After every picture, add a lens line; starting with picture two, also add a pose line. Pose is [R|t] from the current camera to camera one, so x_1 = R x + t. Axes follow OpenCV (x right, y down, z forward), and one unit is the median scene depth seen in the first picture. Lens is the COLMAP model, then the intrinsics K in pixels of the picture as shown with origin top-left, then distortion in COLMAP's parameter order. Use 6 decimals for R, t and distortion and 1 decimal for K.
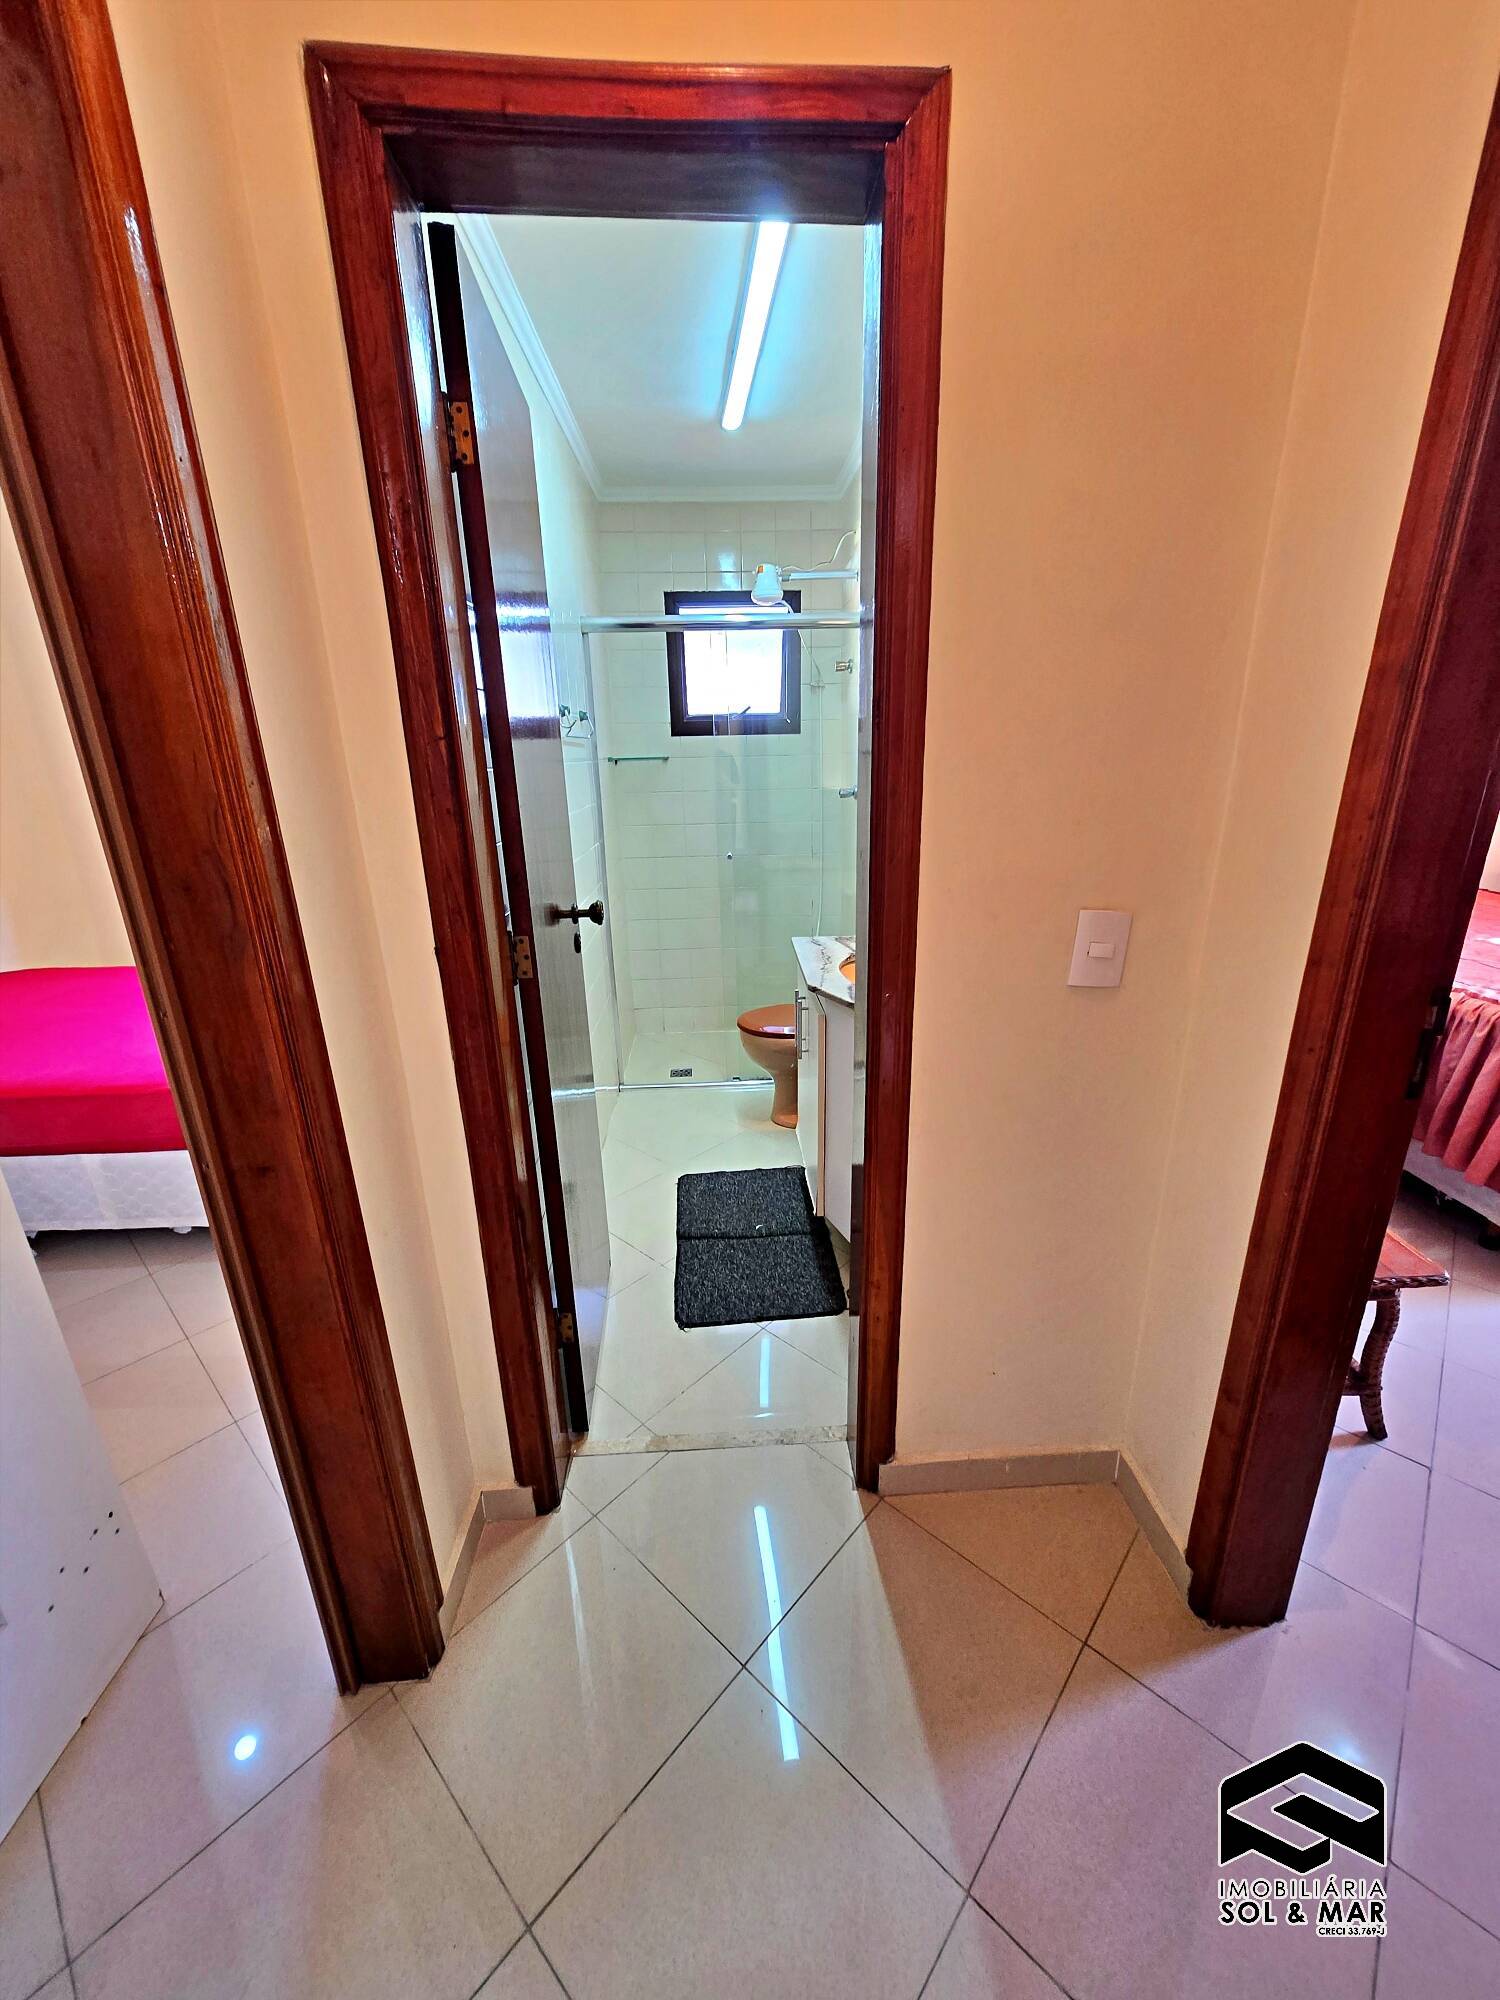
lens RADIAL K [[778.6, 0, 756.3], [0, 778.6, 1006.4], [0, 0, 1]] dist [0.000594, -0.000728]
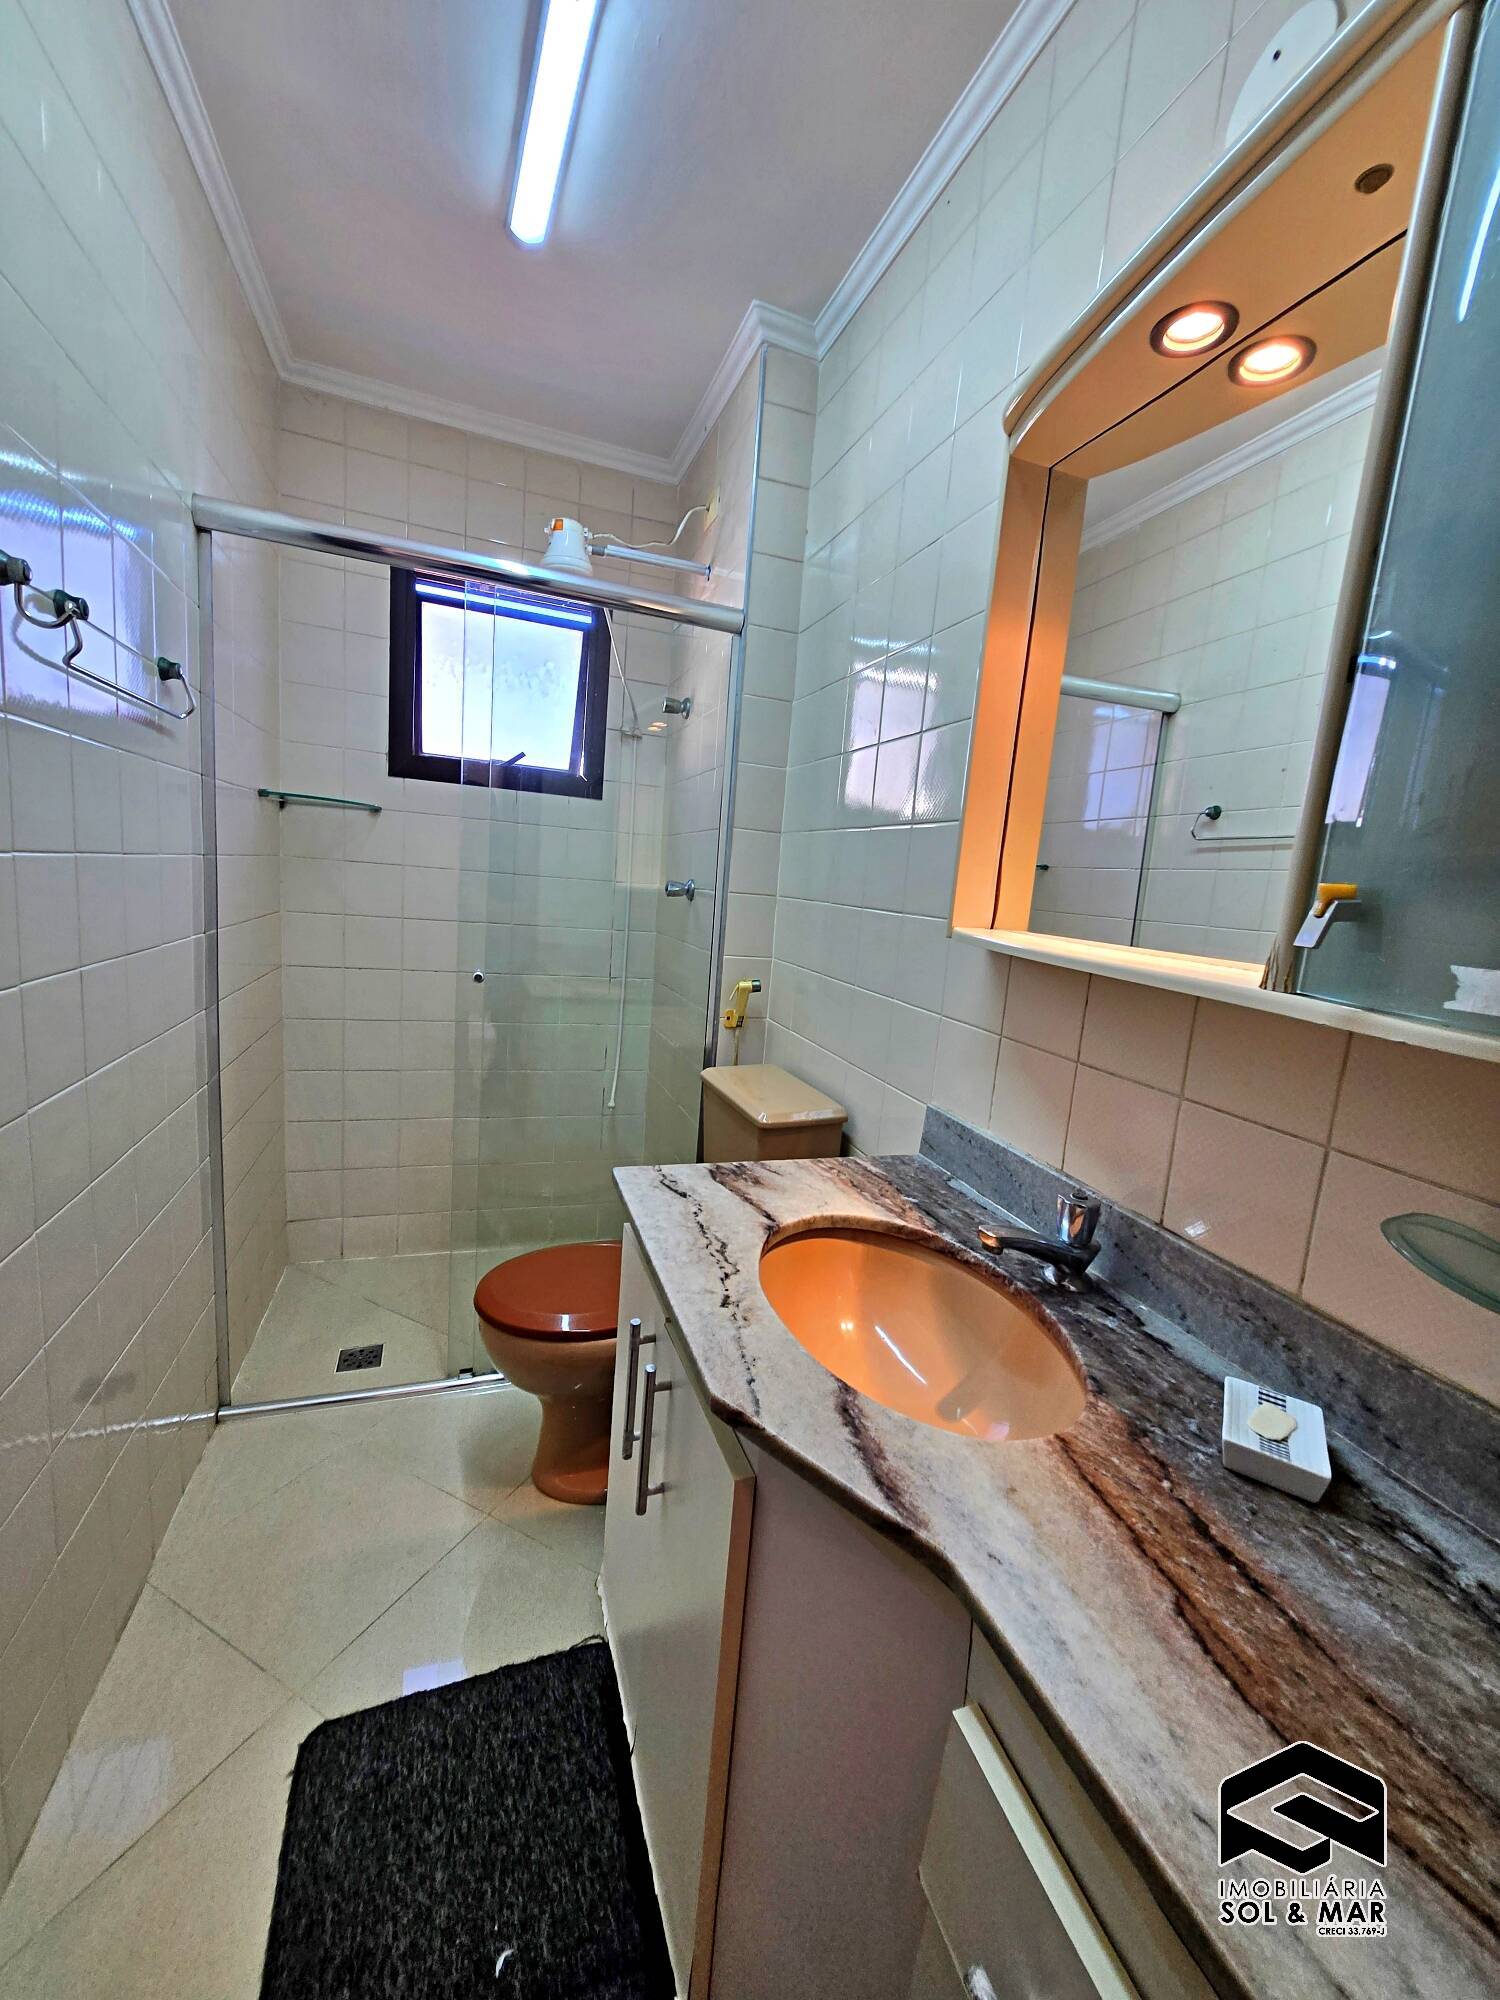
lens RADIAL K [[778.6, 0, 757.1], [0, 778.6, 997.0], [0, 0, 1]] dist [0.000594, -0.000728]
pose [[0.949538, 0.052660, 0.309199, -0.016350], [-0.002255, 0.986926, -0.161159, -0.091099], [-0.313643, 0.152329, 0.937243, 0.424584]]
